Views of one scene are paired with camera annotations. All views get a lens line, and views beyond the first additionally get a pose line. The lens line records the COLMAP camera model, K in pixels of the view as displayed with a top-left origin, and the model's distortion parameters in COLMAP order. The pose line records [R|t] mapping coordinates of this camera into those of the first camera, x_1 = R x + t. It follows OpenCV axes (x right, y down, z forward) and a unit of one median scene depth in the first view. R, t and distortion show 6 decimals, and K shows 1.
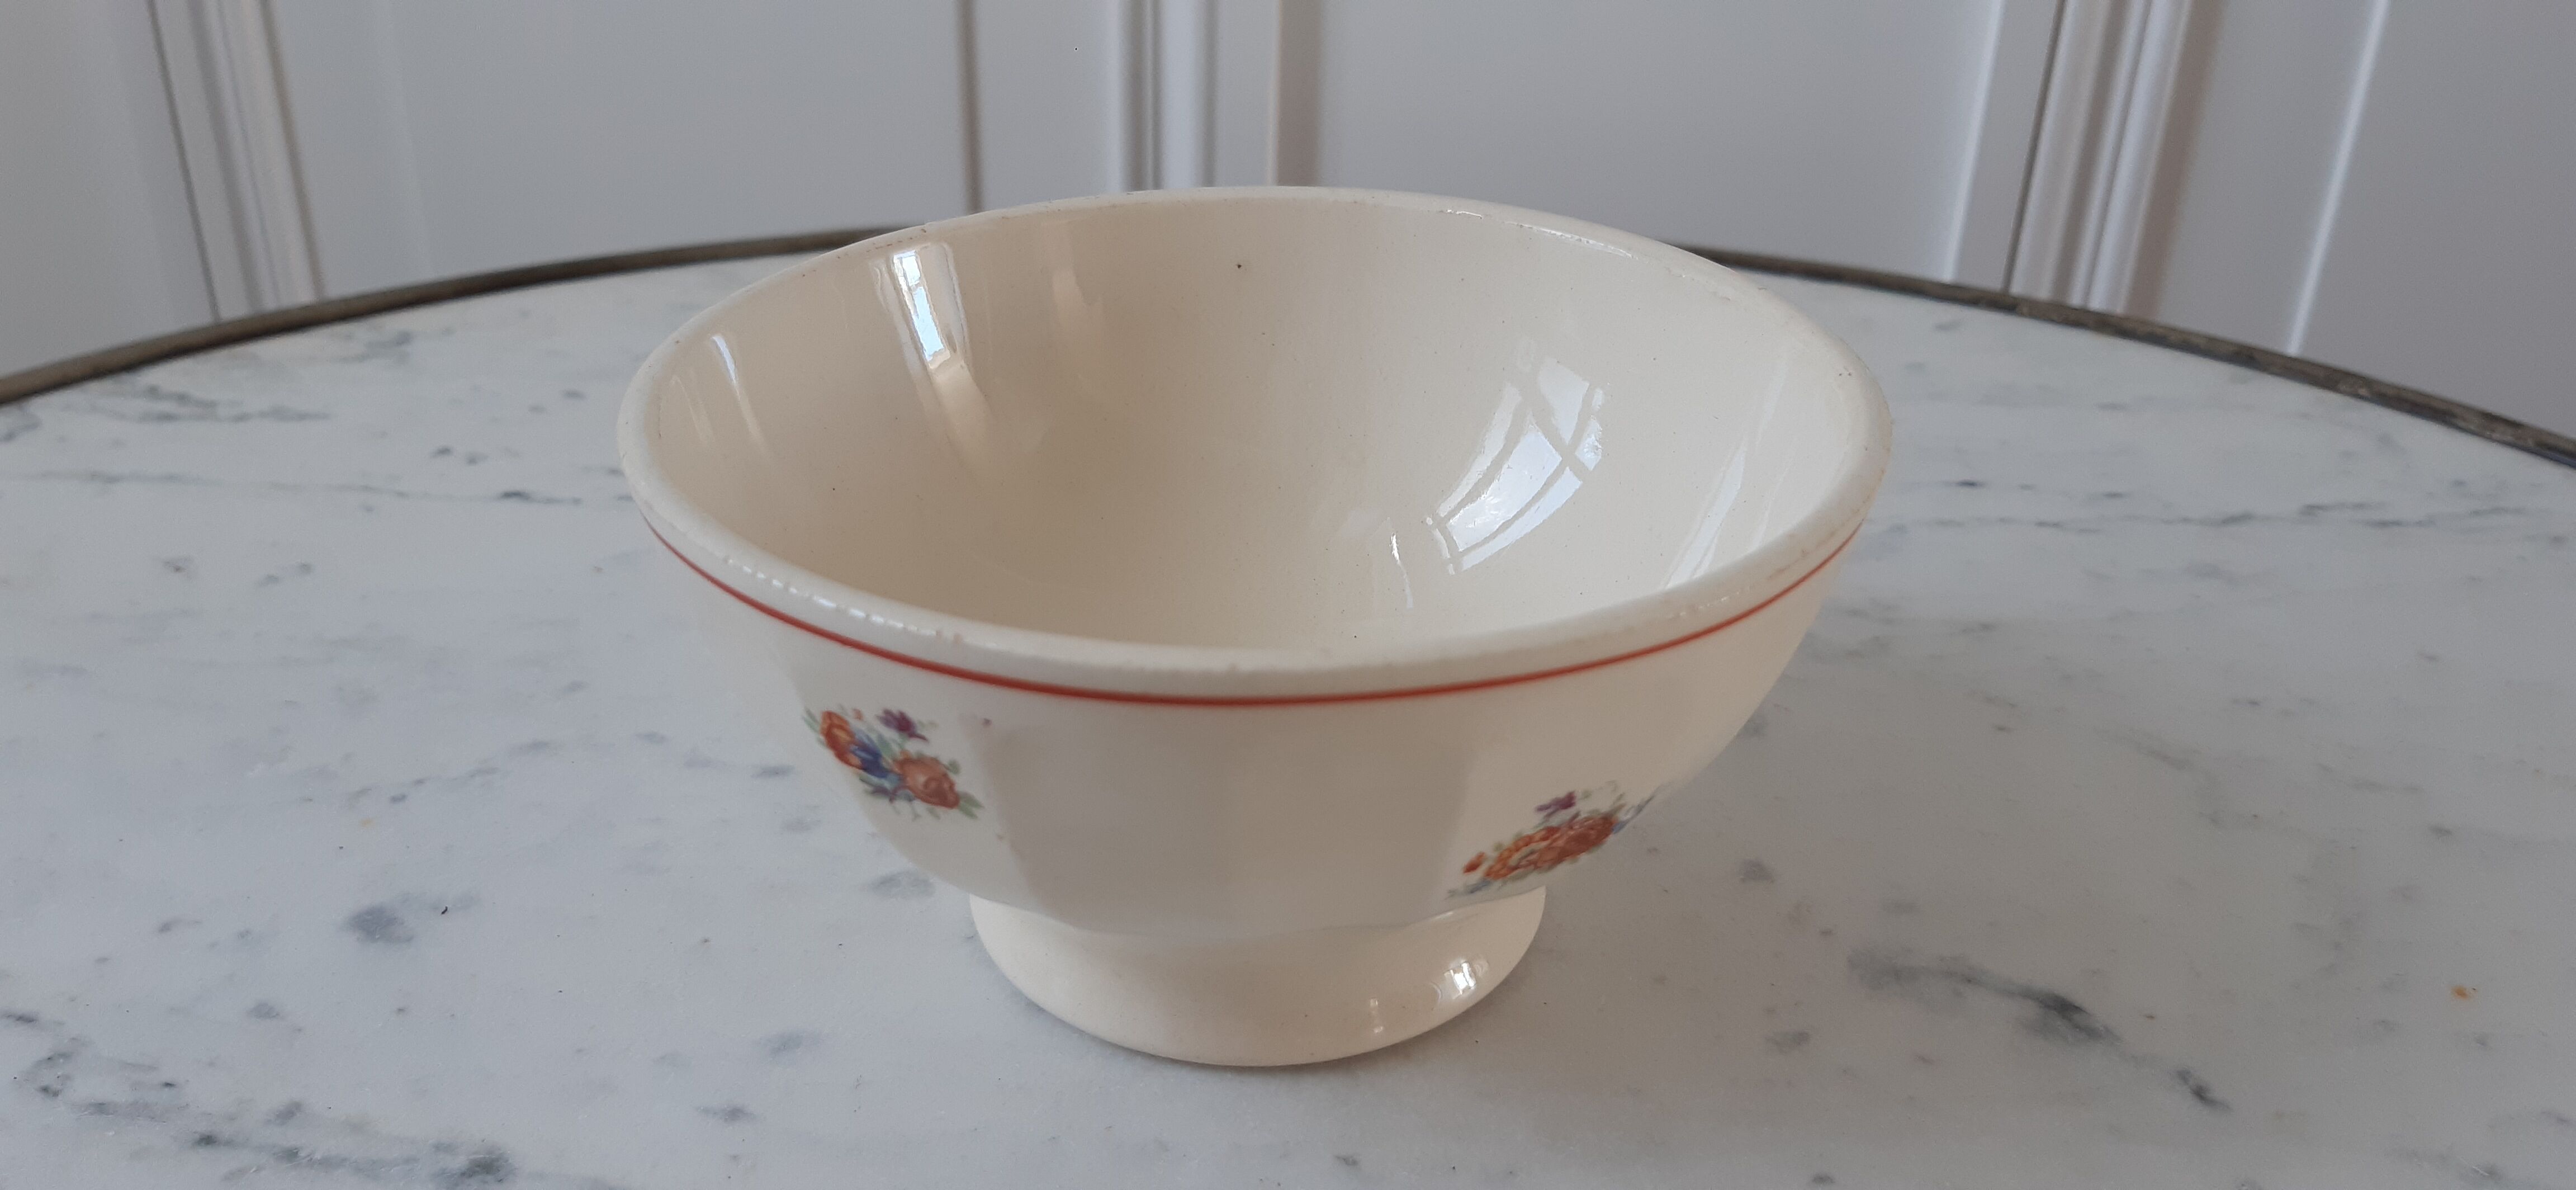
lens RADIAL K [[2018.2, 0, 1292.8], [0, 2018.2, 580.6], [0, 0, 1]] dist [0.011712, -0.093351]
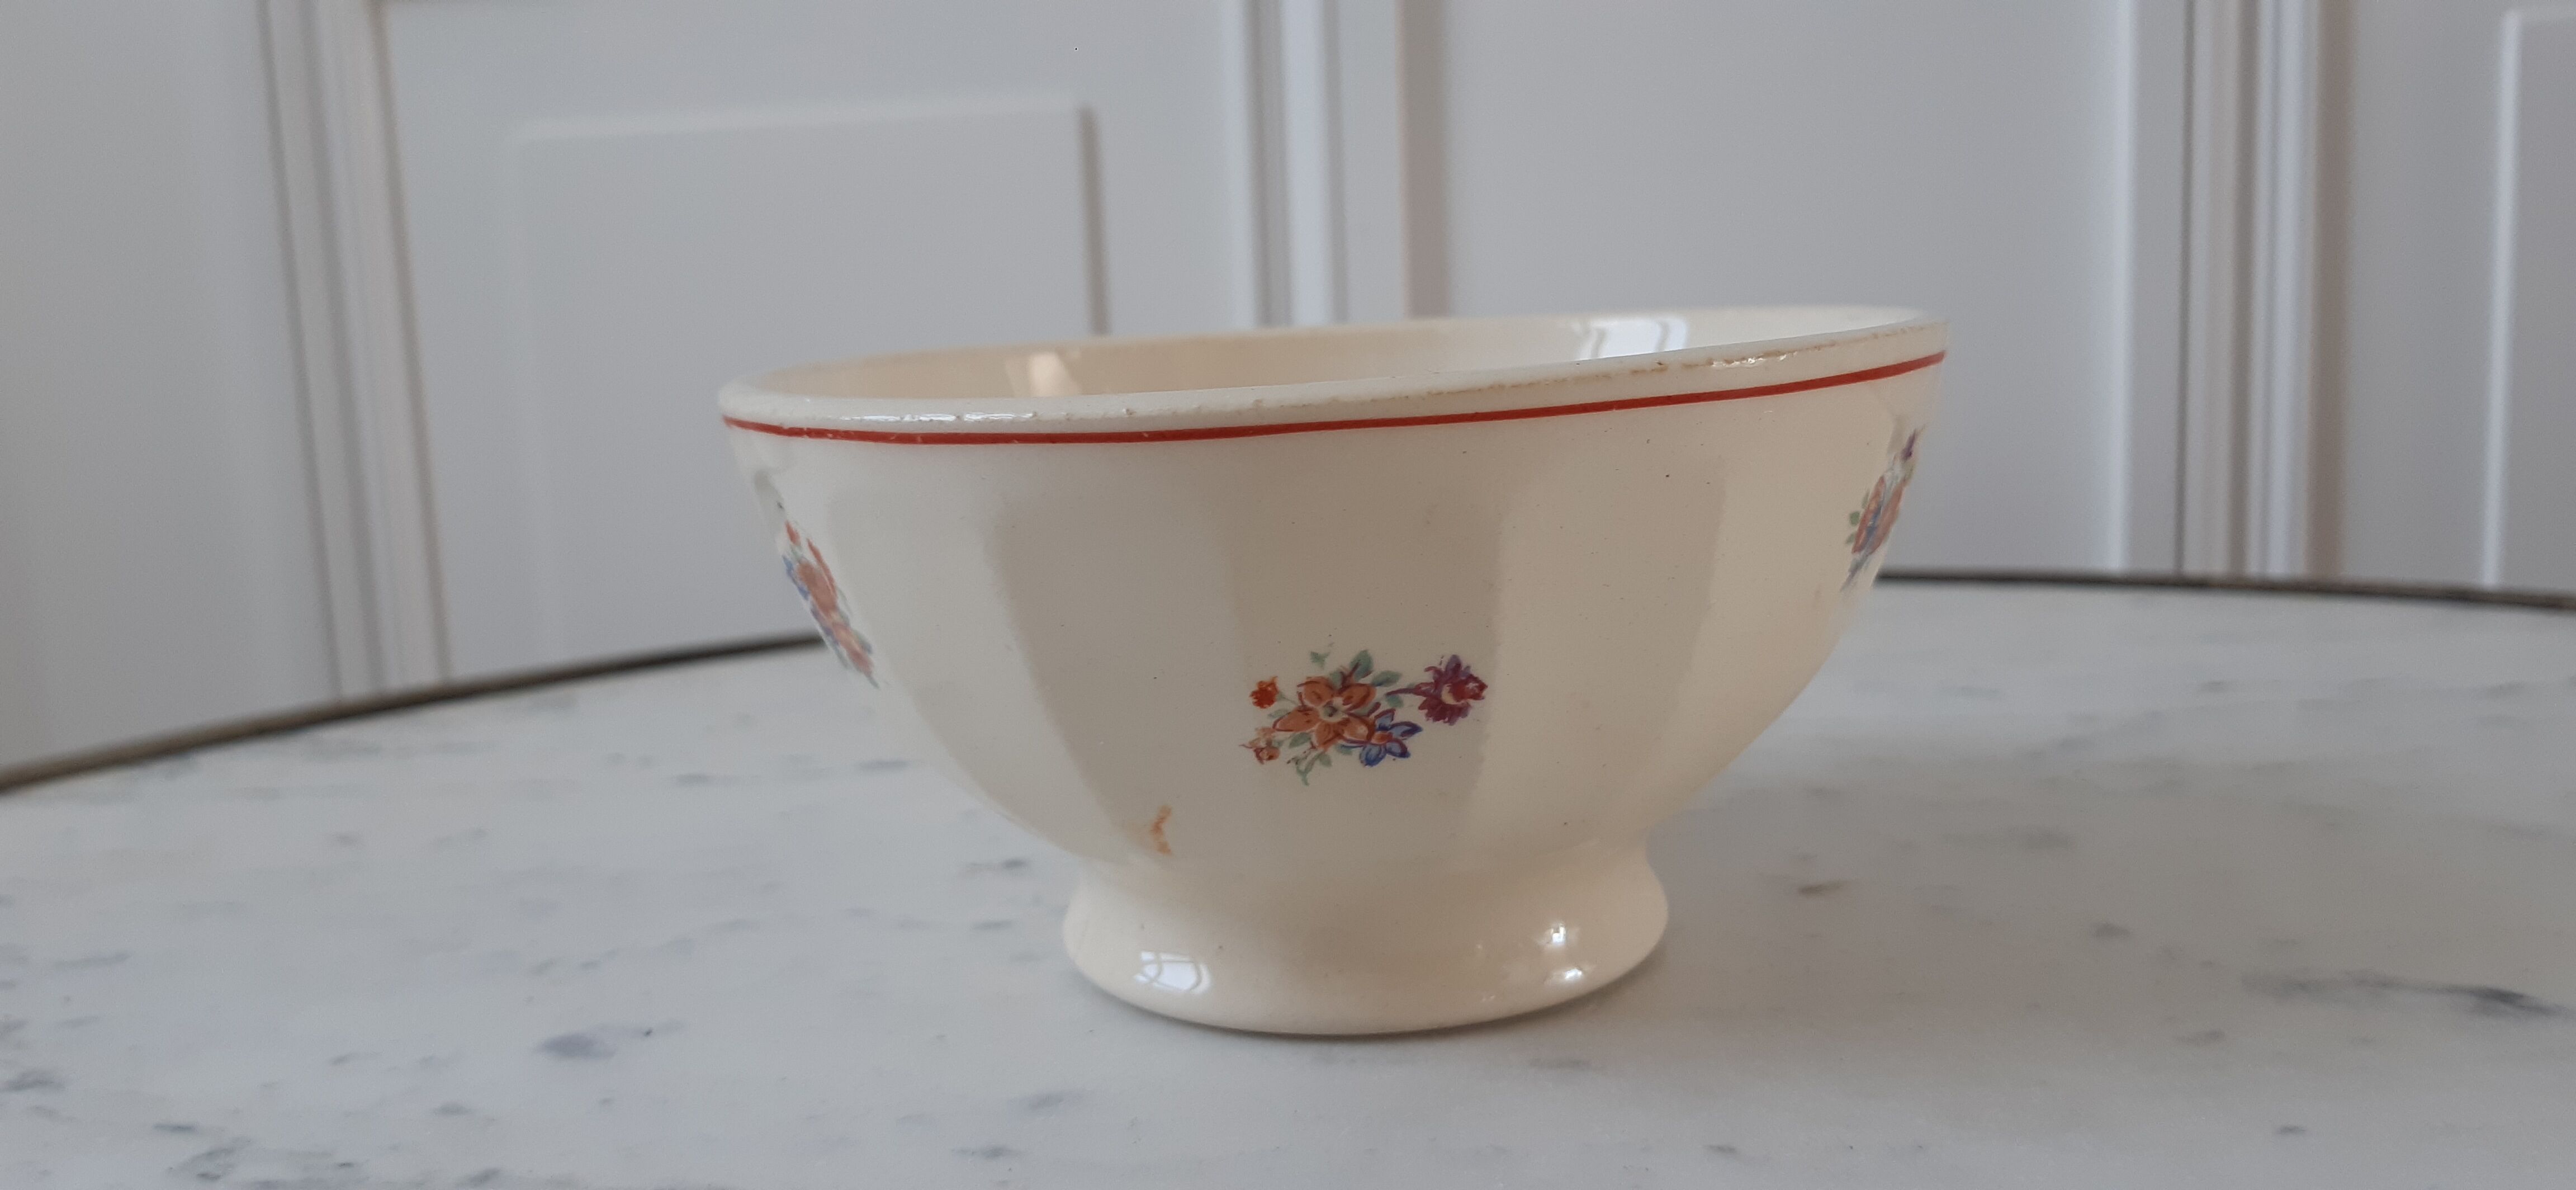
lens RADIAL K [[2018.2, 0, 1272.4], [0, 2018.2, 569.1], [0, 0, 1]] dist [0.011712, -0.093351]
pose [[0.997337, -0.065542, -0.031987, -0.100469], [0.051786, 0.945257, -0.322190, 0.272928], [0.051353, 0.319676, 0.946134, 0.096349]]
